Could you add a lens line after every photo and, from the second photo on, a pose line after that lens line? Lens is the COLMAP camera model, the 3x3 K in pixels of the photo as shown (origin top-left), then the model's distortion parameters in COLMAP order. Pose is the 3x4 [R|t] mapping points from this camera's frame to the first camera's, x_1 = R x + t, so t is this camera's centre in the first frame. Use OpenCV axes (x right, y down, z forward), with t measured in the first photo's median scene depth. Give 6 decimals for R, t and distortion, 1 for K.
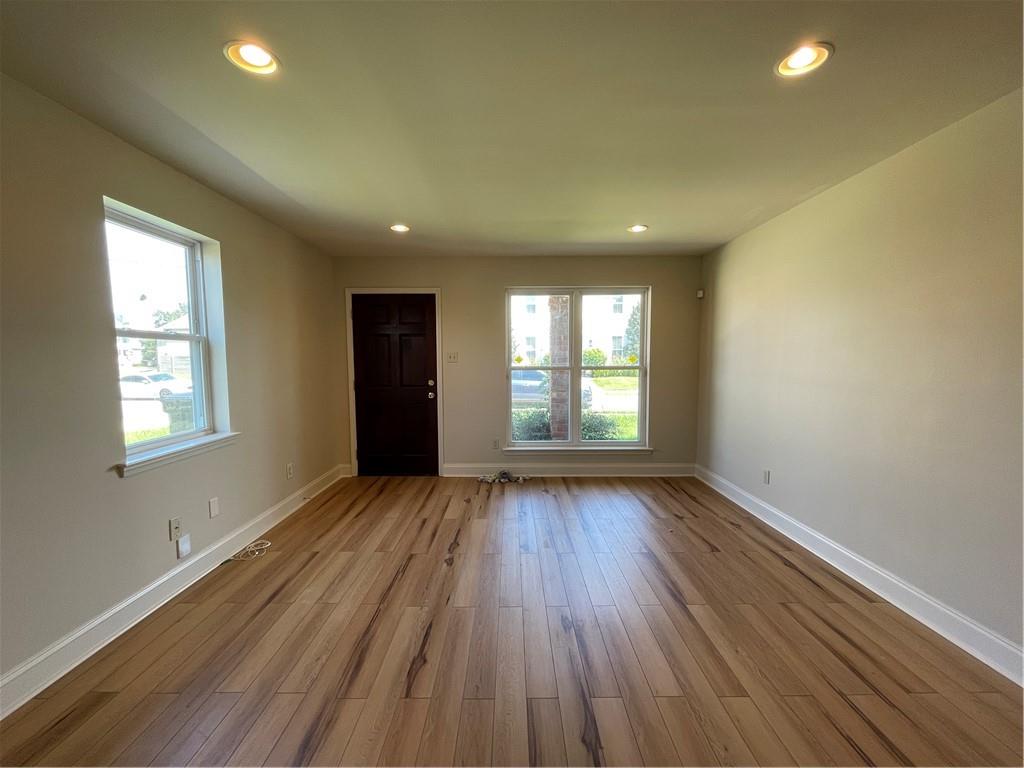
lens RADIAL K [[414.6, 0, 511.1], [0, 414.6, 389.9], [0, 0, 1]] dist [0.000653, 0.001348]
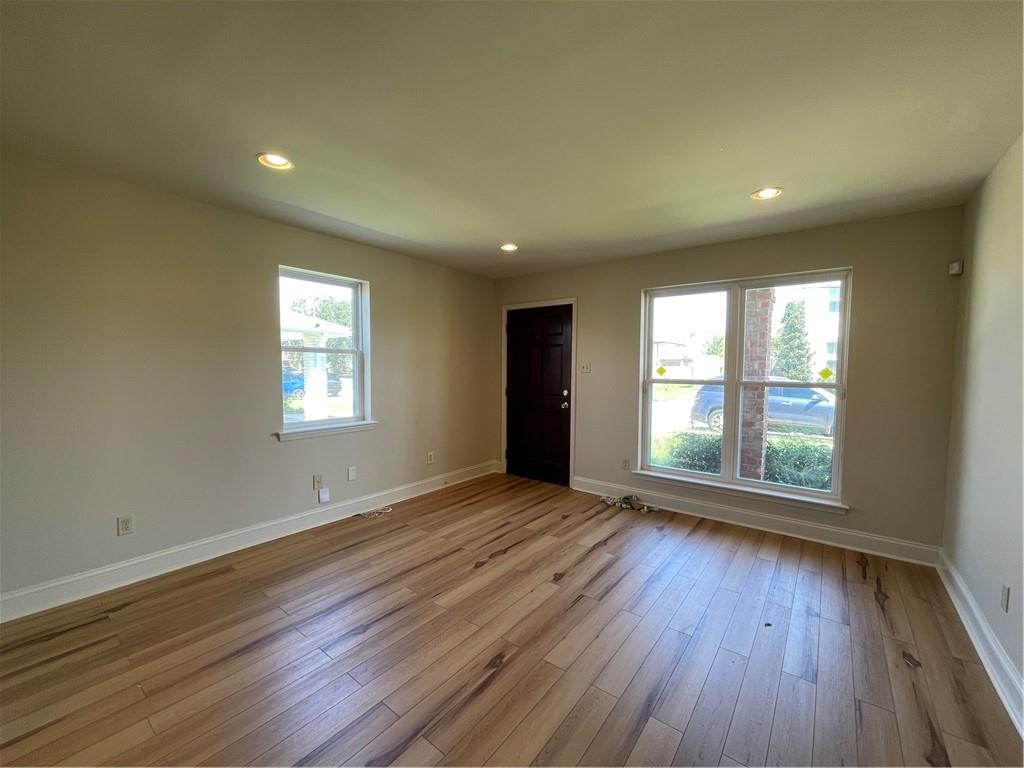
lens RADIAL K [[414.6, 0, 512.1], [0, 414.6, 389.5], [0, 0, 1]] dist [0.000653, 0.001348]
pose [[0.789035, 0.045231, -0.612680, 0.342199], [-0.059048, 0.998252, -0.002349, -0.015774], [0.611504, 0.038030, 0.790327, 0.139680]]
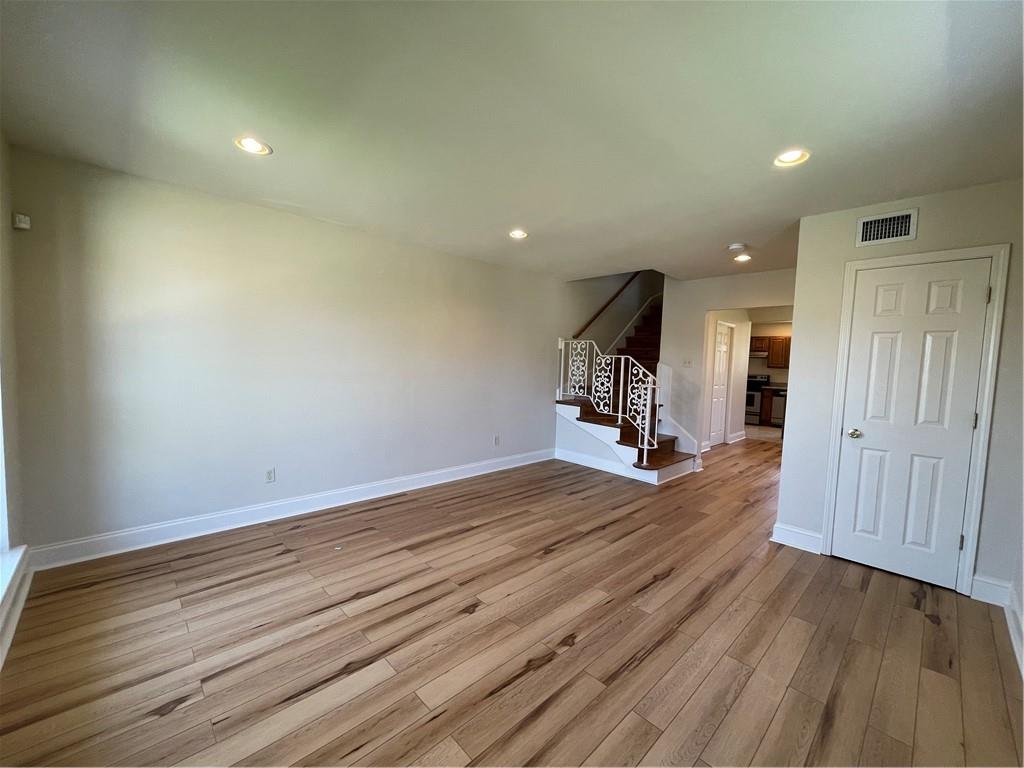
lens RADIAL K [[414.6, 0, 511.7], [0, 414.6, 390.7], [0, 0, 1]] dist [0.000653, 0.001348]
pose [[-0.690892, -0.066553, 0.719888, -0.369822], [0.028524, 0.992469, 0.119128, -0.070163], [-0.722395, 0.102839, -0.683791, 0.984097]]
